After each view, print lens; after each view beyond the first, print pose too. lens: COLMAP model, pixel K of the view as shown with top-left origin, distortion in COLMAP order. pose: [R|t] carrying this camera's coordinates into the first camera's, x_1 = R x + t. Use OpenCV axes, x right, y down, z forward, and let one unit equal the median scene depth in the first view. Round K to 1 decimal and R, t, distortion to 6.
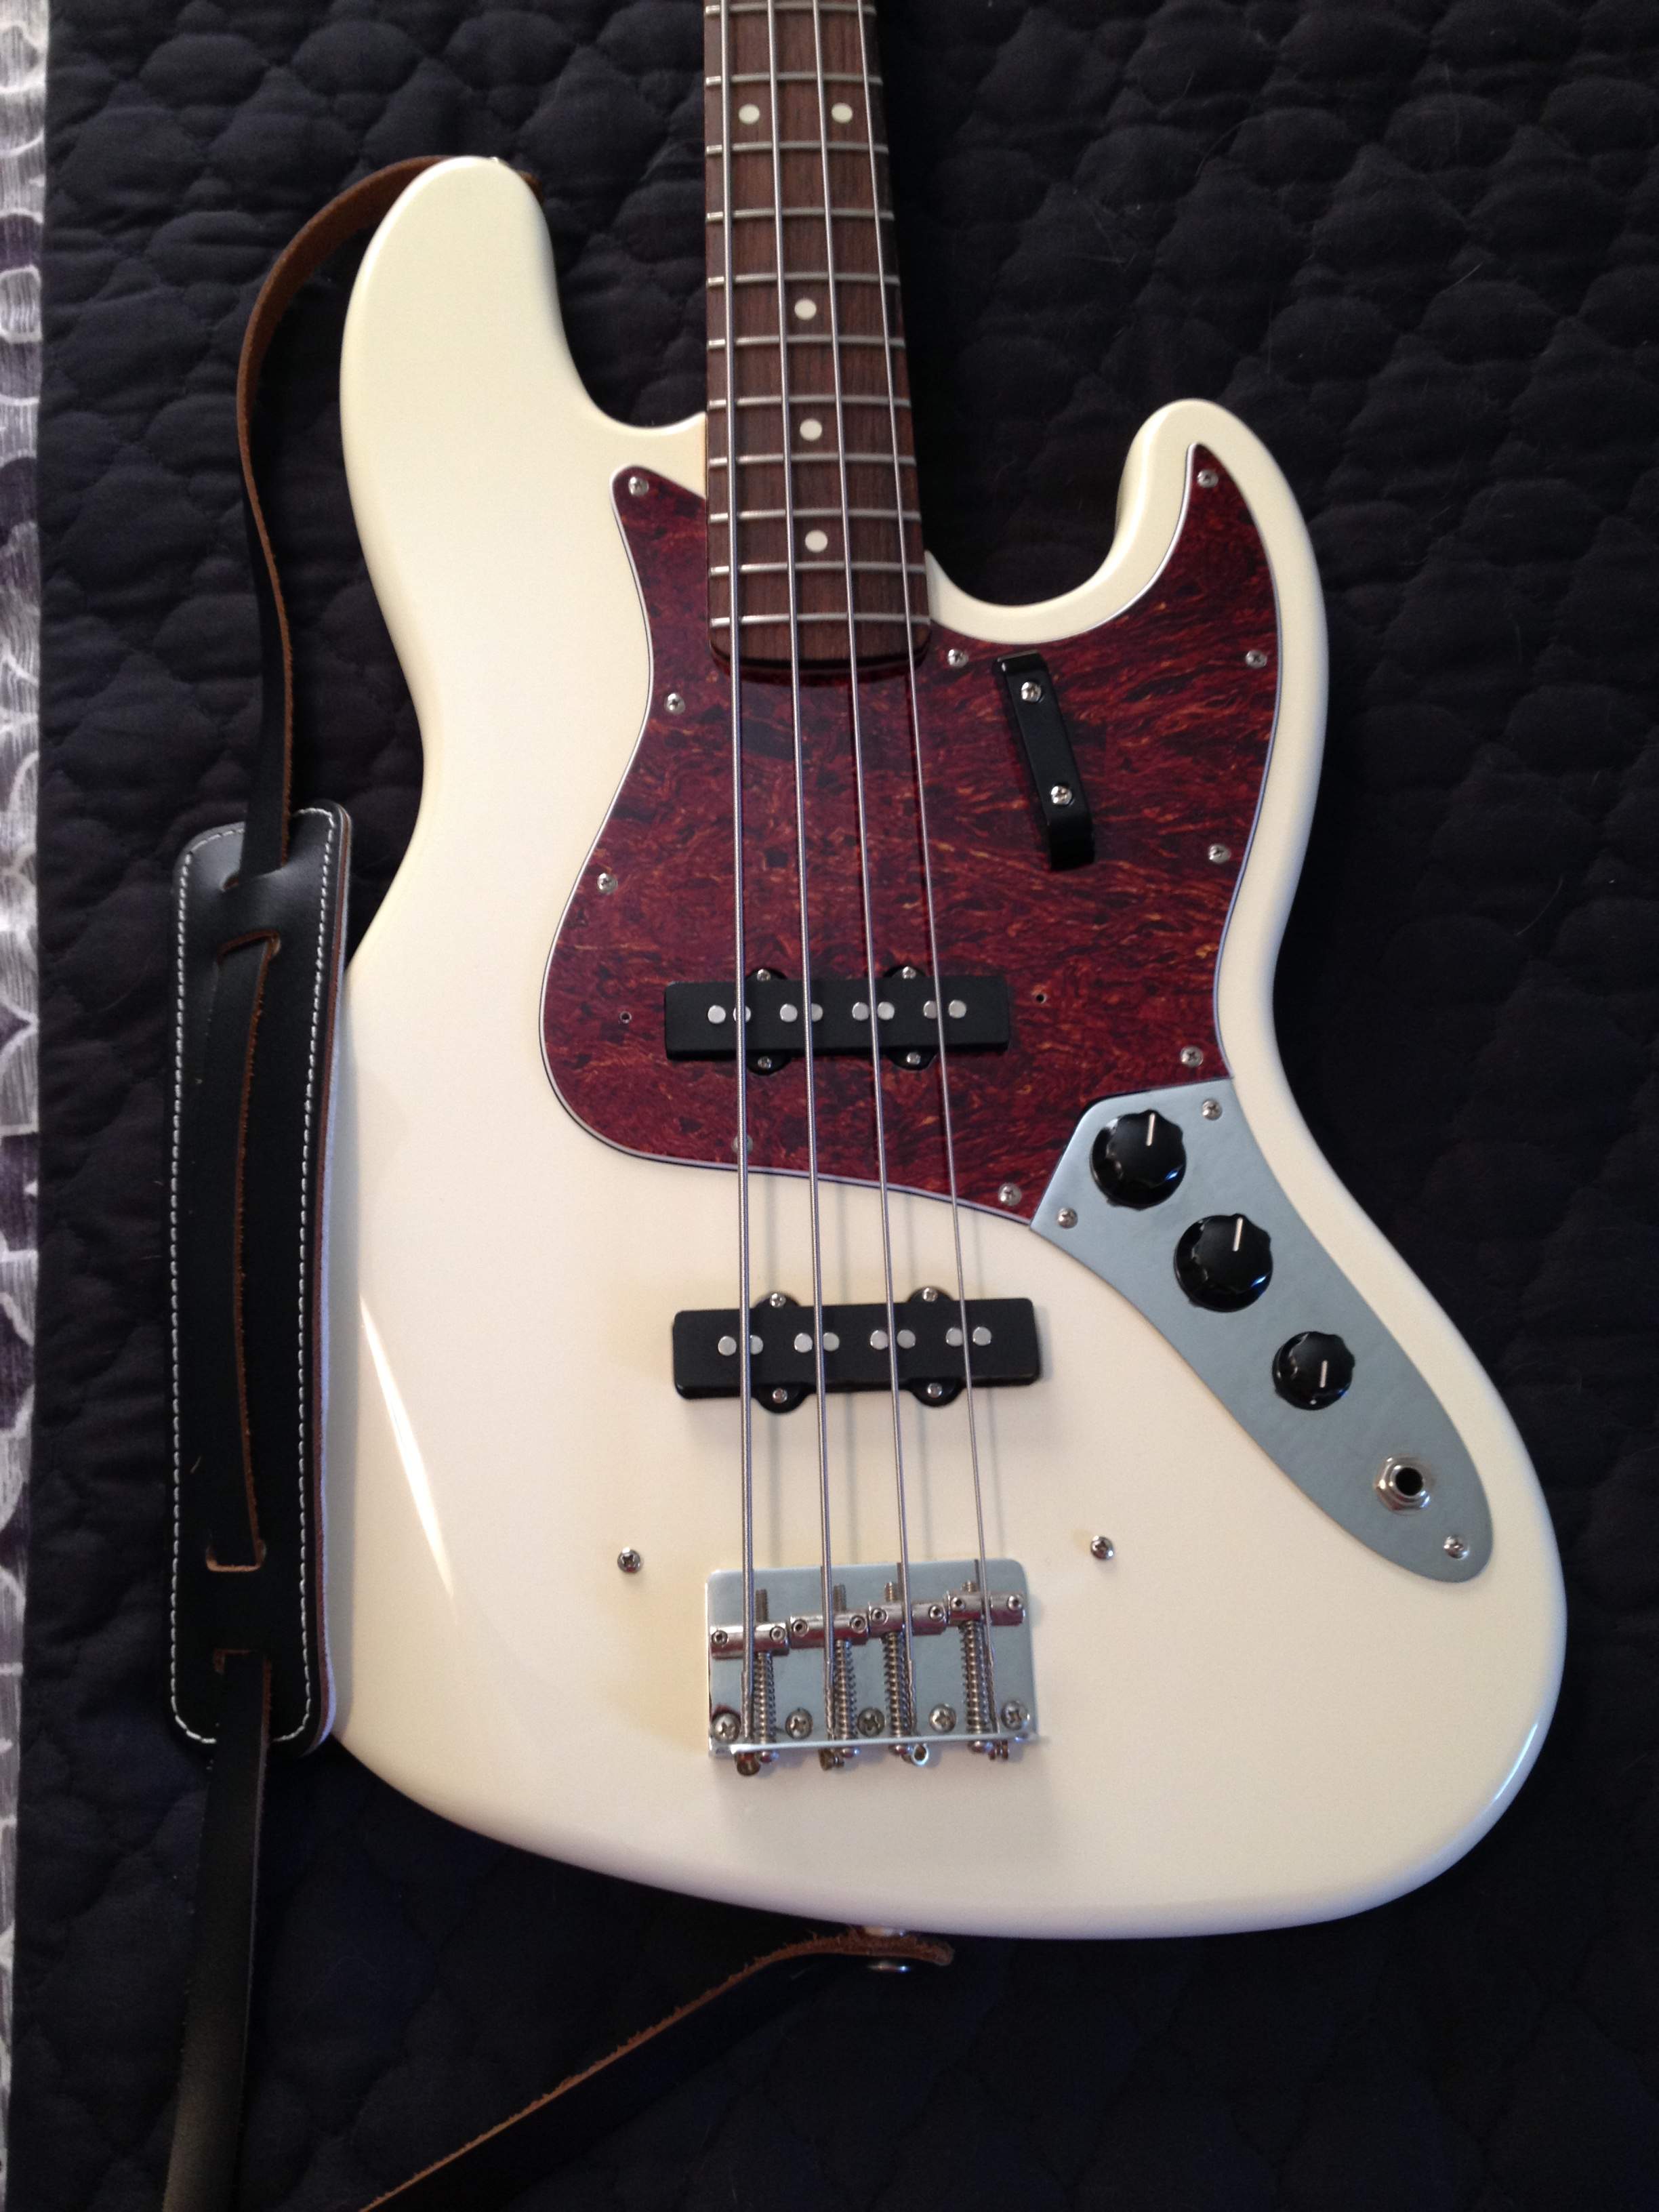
lens RADIAL K [[2103.6, 0, 829.5], [0, 2103.6, 1106.0], [0, 0, 1]] dist [0.191837, -0.478735]
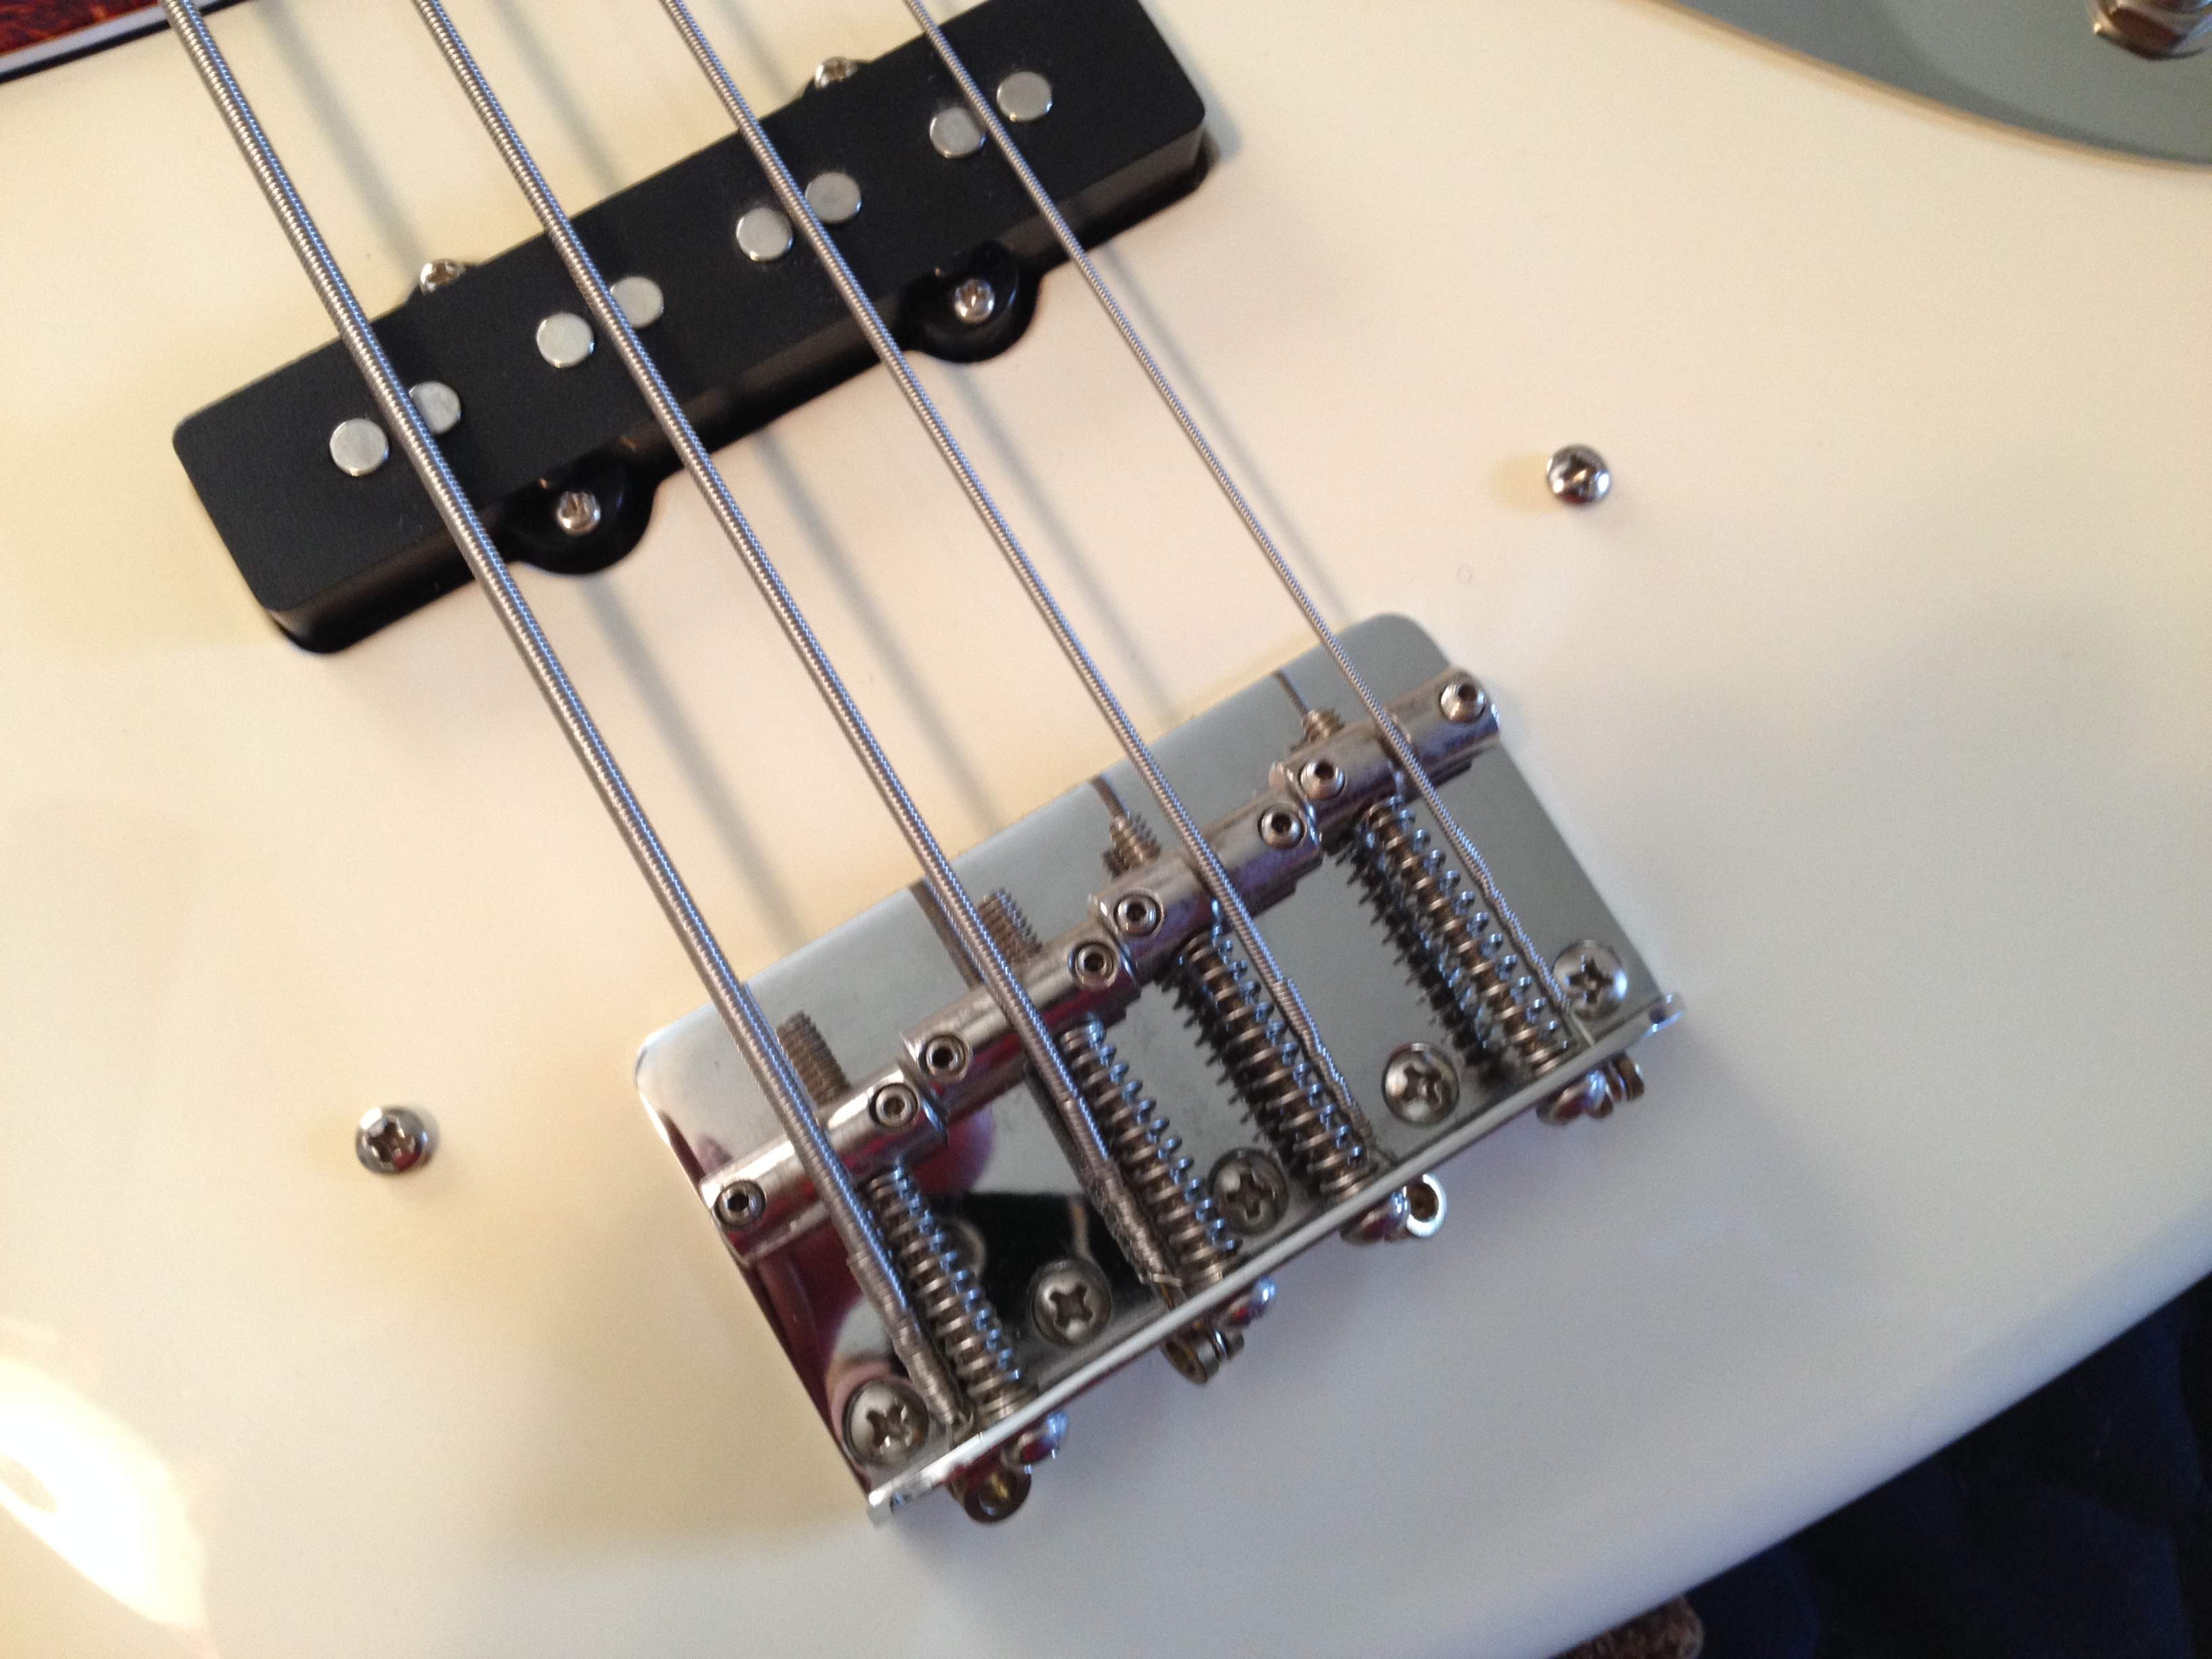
lens RADIAL K [[2103.6, 0, 1106.0], [0, 2103.6, 829.5], [0, 0, 1]] dist [0.191837, -0.478735]
pose [[0.875340, -0.461120, 0.145422, -0.021641], [0.440333, 0.884500, 0.154167, 0.160396], [-0.199715, -0.070915, 0.977285, 0.621138]]
